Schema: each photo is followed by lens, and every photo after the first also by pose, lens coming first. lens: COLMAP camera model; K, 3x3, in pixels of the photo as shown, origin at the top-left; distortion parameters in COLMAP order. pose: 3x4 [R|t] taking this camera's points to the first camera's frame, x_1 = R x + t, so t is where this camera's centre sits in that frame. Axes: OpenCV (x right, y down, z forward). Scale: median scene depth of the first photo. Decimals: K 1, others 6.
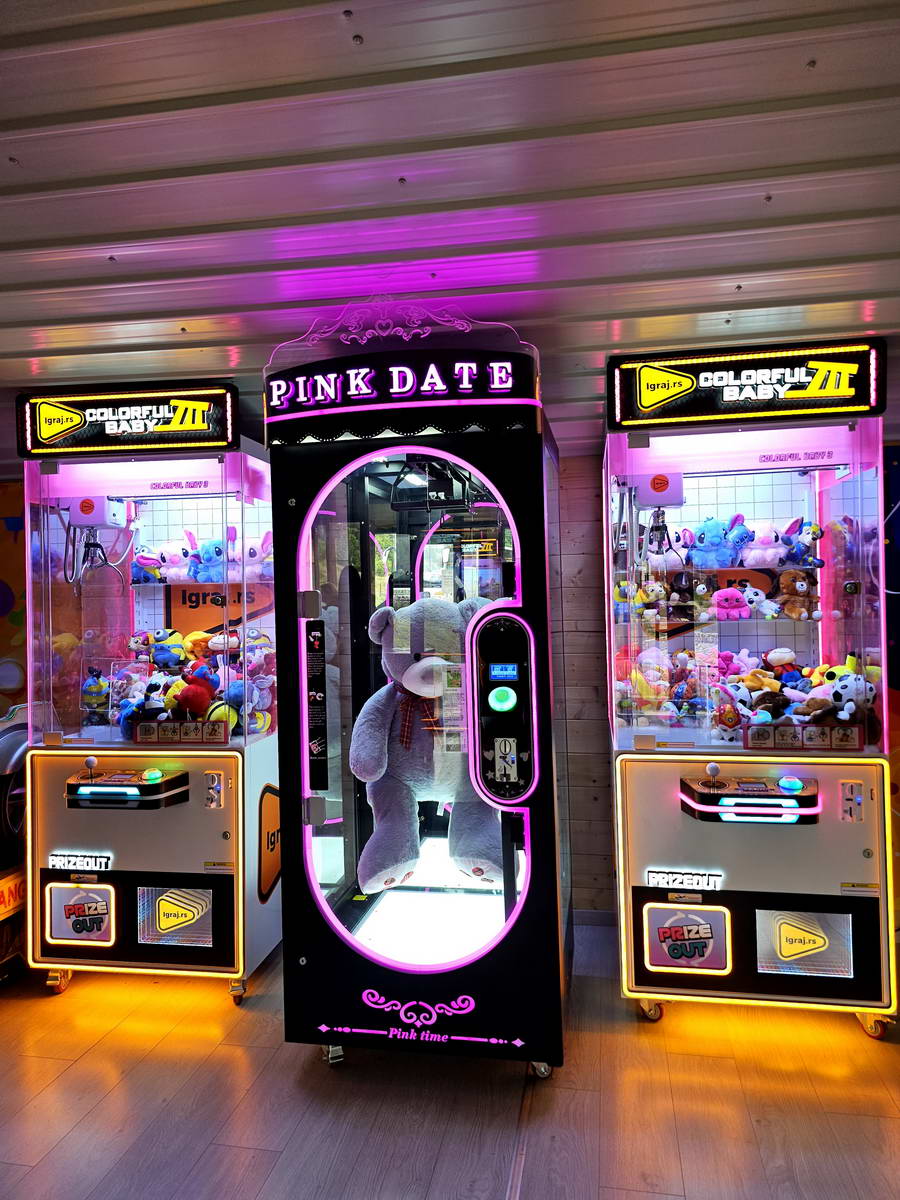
lens RADIAL K [[810.7, 0, 448.3], [0, 810.7, 590.8], [0, 0, 1]] dist [0.051359, -0.050592]
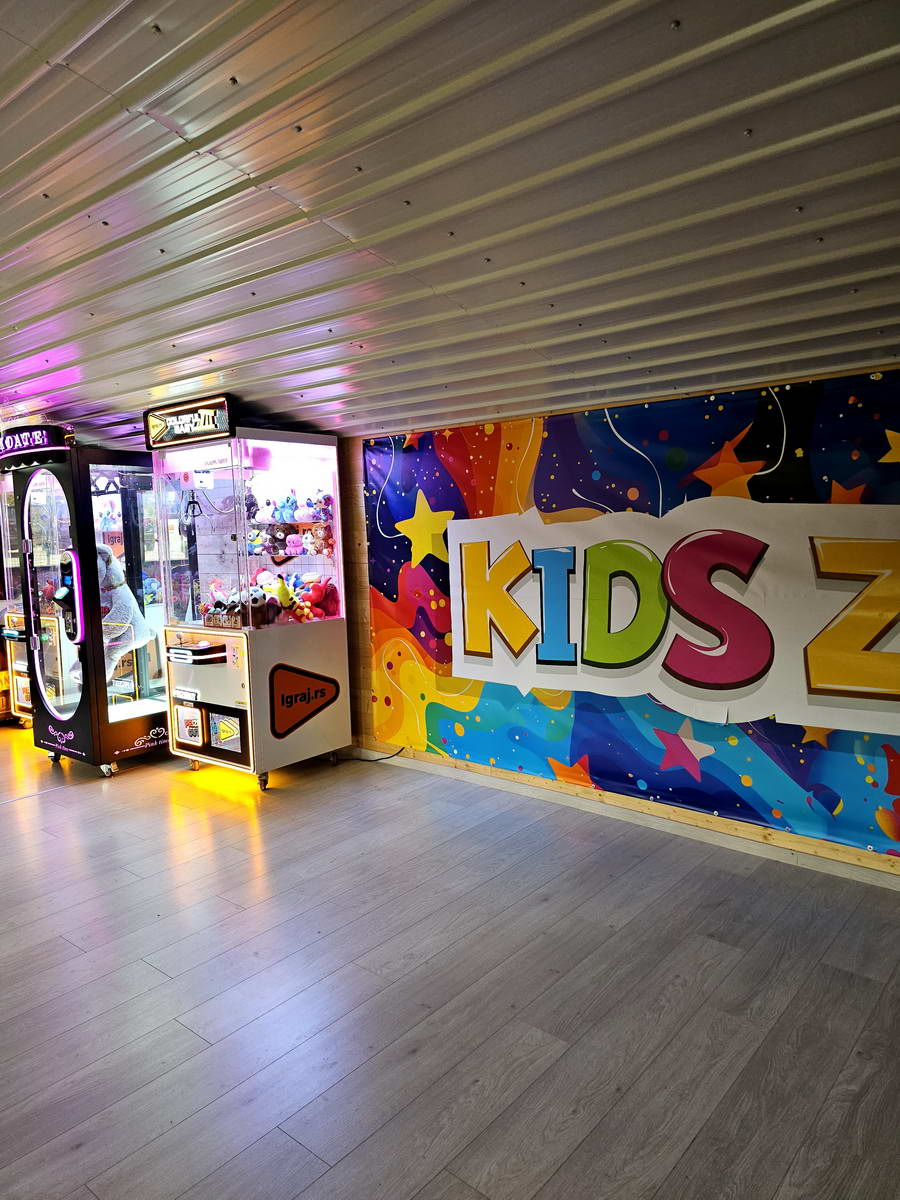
lens RADIAL K [[788.2, 0, 450.0], [0, 788.2, 600.0], [0, 0, 1]] dist [0.105943, -0.148731]
pose [[0.871679, 0.035126, -0.488818, 0.808845], [0.017250, 0.994611, 0.102233, -0.017154], [0.489774, -0.097547, 0.866375, -0.123944]]
